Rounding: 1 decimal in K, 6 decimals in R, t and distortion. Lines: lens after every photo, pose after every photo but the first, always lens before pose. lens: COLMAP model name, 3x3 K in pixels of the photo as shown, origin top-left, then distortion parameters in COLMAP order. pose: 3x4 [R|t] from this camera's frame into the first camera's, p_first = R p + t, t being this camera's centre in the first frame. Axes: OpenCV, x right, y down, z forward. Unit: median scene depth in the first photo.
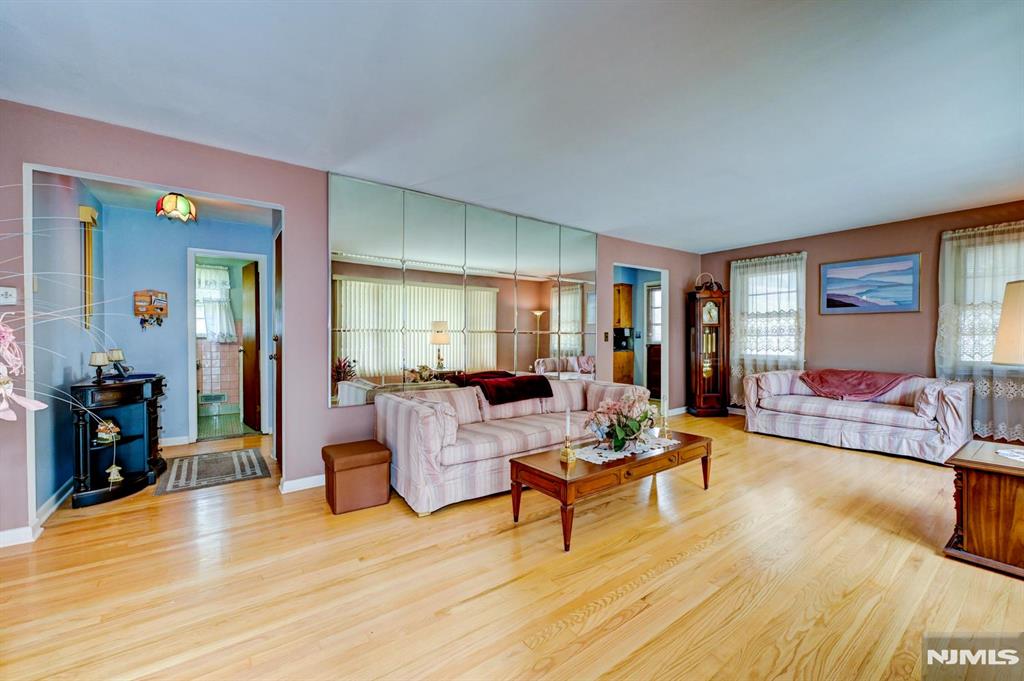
lens RADIAL K [[407.2, 0, 515.2], [0, 407.2, 342.0], [0, 0, 1]] dist [-0.006054, -0.000560]
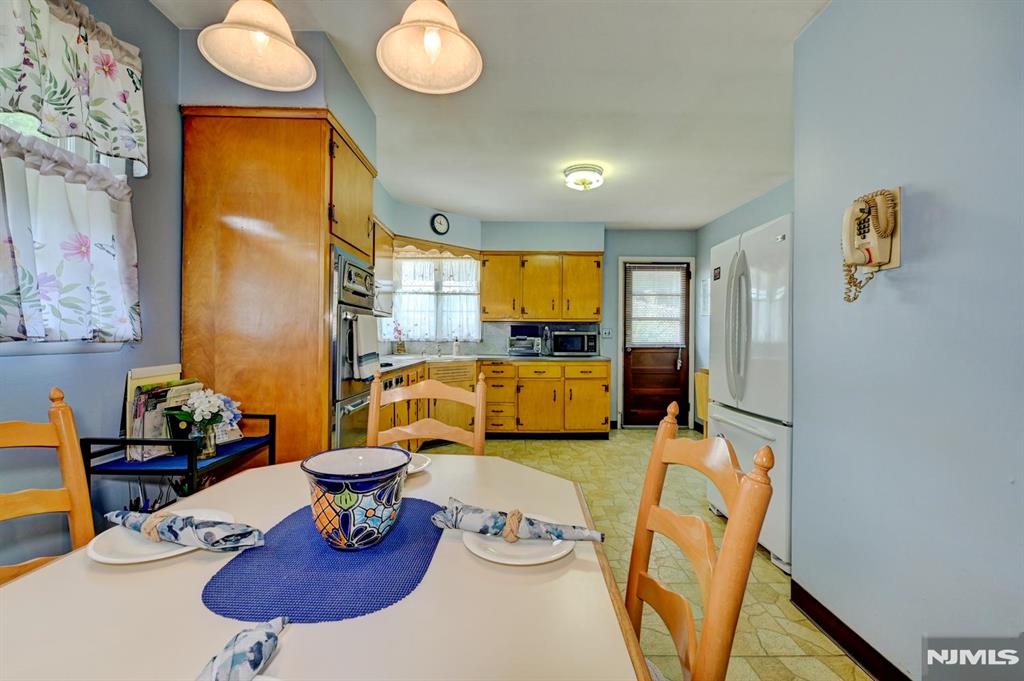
lens RADIAL K [[421.3, 0, 512.0], [0, 421.3, 340.5], [0, 0, 1]] dist [-0.003513, -0.000857]
pose [[0.587068, -0.002086, 0.809535, -0.665873], [0.001219, 0.999998, 0.001693, -0.013564], [-0.809537, -0.000008, 0.587069, 1.344632]]
